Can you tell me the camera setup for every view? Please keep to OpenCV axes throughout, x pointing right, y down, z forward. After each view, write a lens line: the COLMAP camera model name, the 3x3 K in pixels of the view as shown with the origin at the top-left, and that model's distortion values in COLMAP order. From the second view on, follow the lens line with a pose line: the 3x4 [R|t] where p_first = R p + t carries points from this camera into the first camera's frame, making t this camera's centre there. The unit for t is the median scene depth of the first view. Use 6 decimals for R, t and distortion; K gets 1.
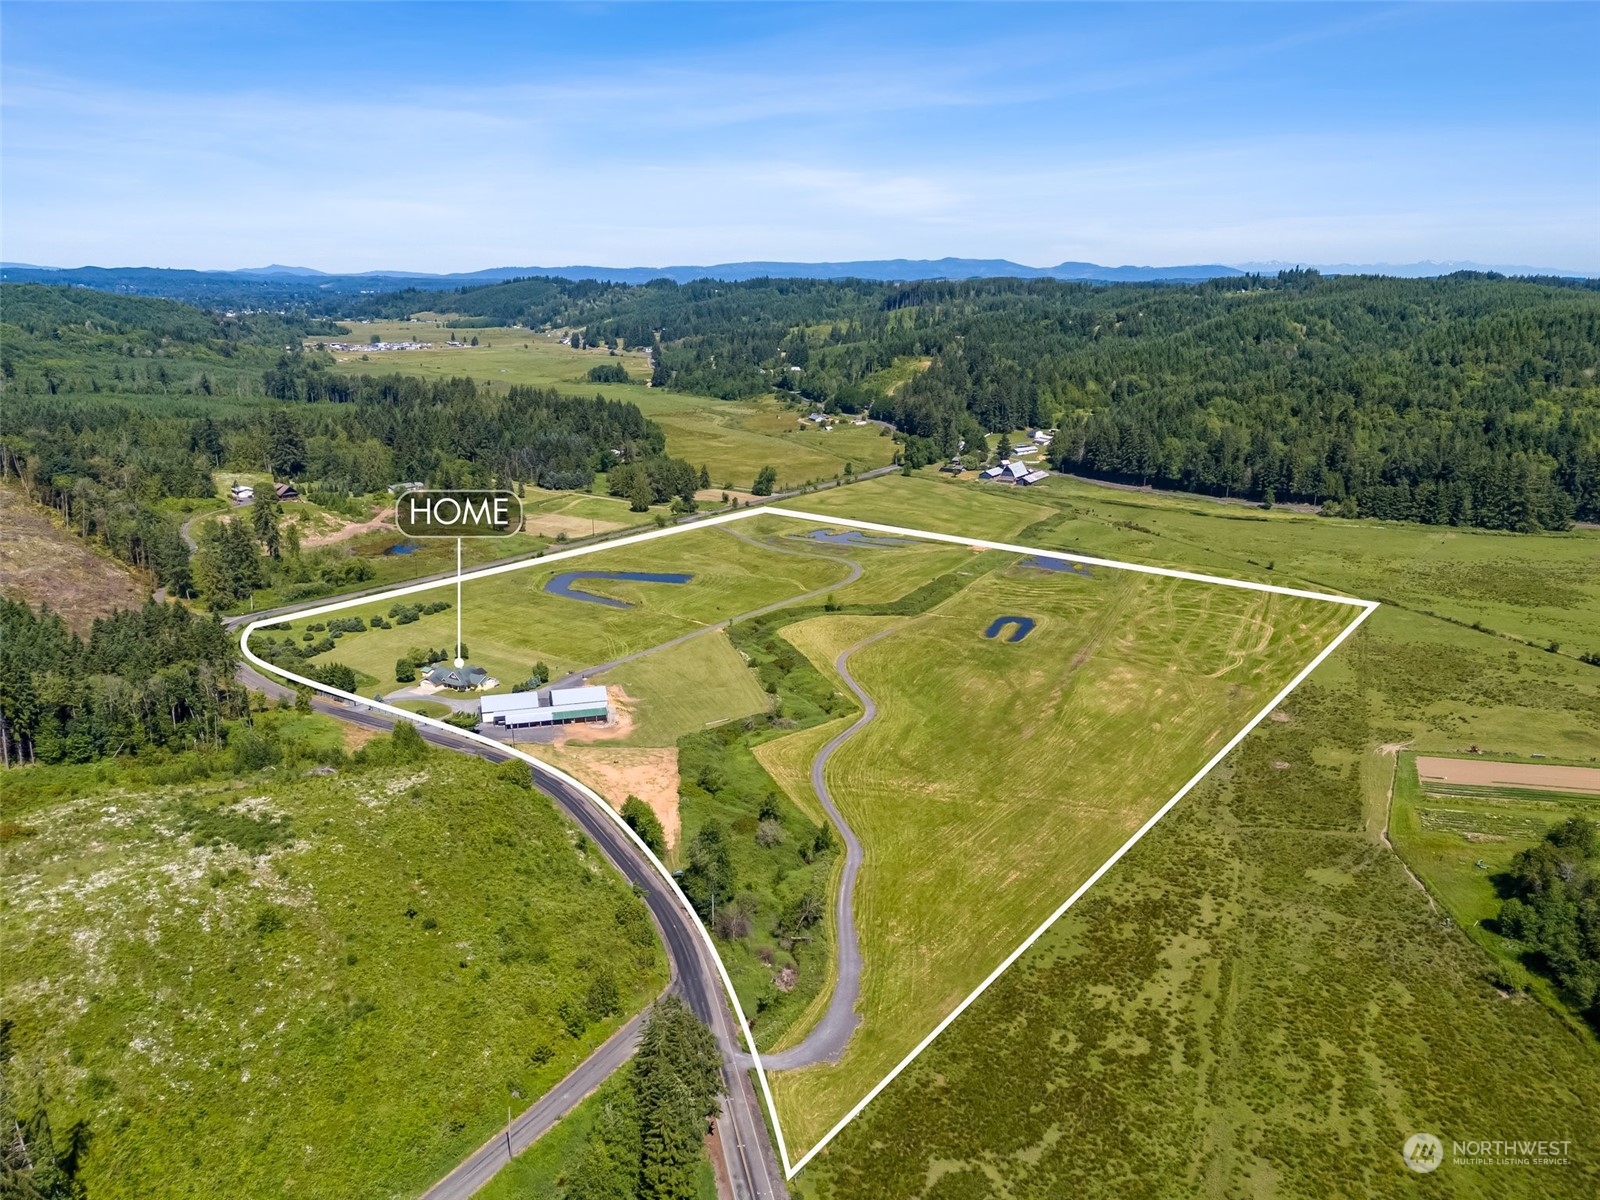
lens RADIAL K [[1165.4, 0, 806.1], [0, 1165.4, 609.6], [0, 0, 1]] dist [0.091104, -0.082166]
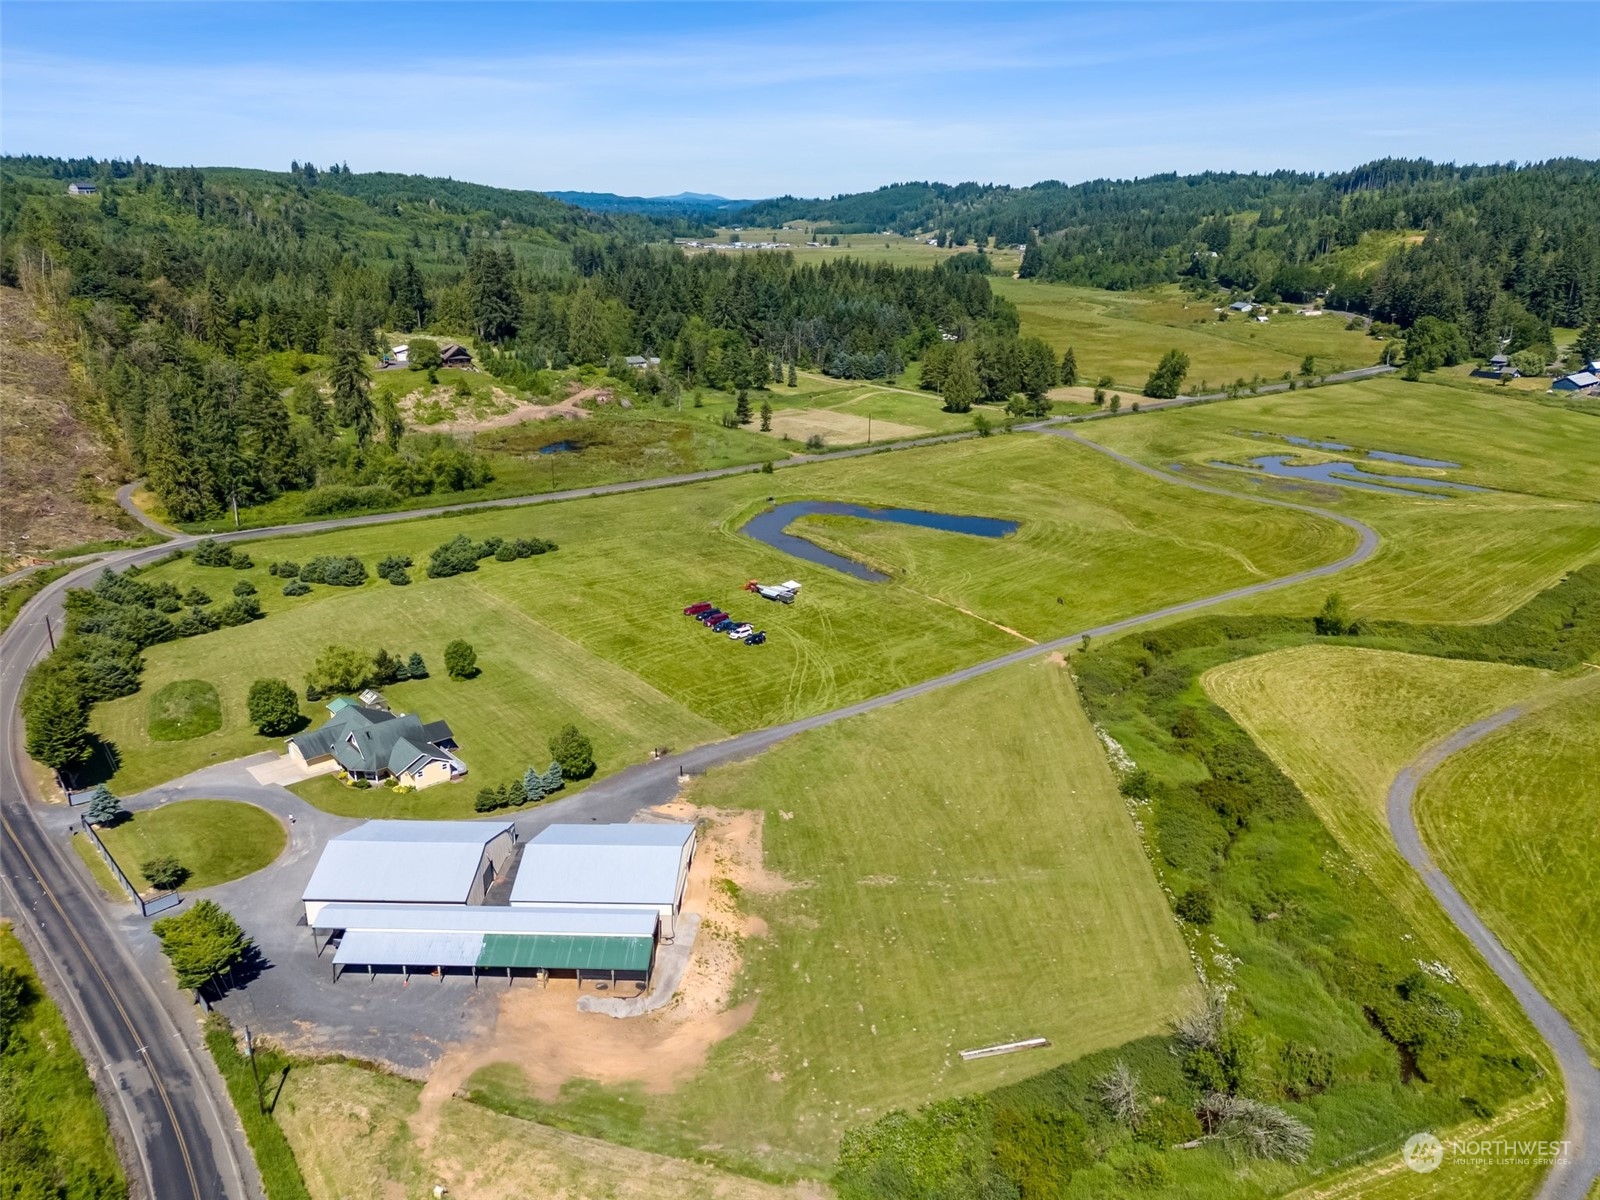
lens RADIAL K [[1165.4, 0, 806.1], [0, 1165.4, 609.6], [0, 0, 1]] dist [0.091104, -0.082166]
pose [[0.951336, 0.100177, -0.291419, -0.021639], [-0.083520, 0.994109, 0.069081, -0.012840], [0.296622, -0.041380, 0.954098, 0.317862]]
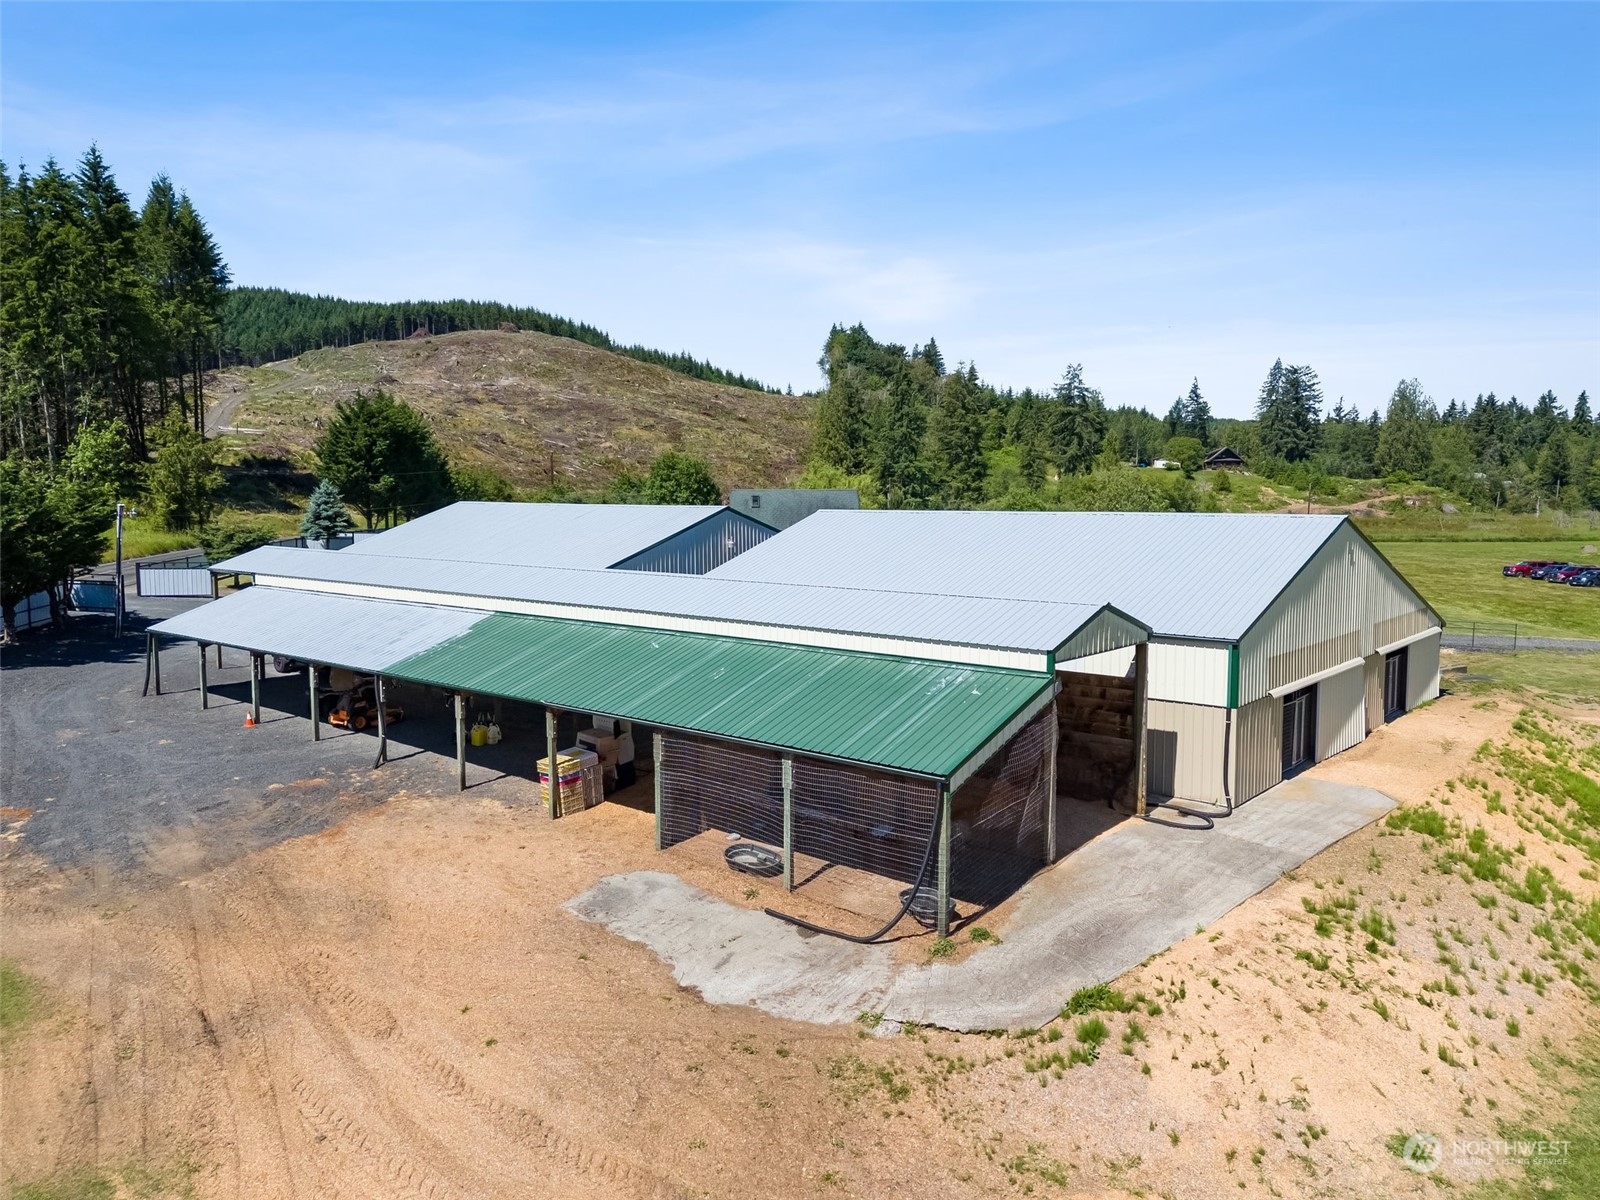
lens RADIAL K [[1165.4, 0, 806.1], [0, 1165.4, 609.6], [0, 0, 1]] dist [0.091104, -0.082166]
pose [[0.558767, 0.075149, -0.825913, -0.058609], [-0.214535, 0.975085, -0.056421, 0.039097], [0.801095, 0.208713, 0.560968, 0.427278]]
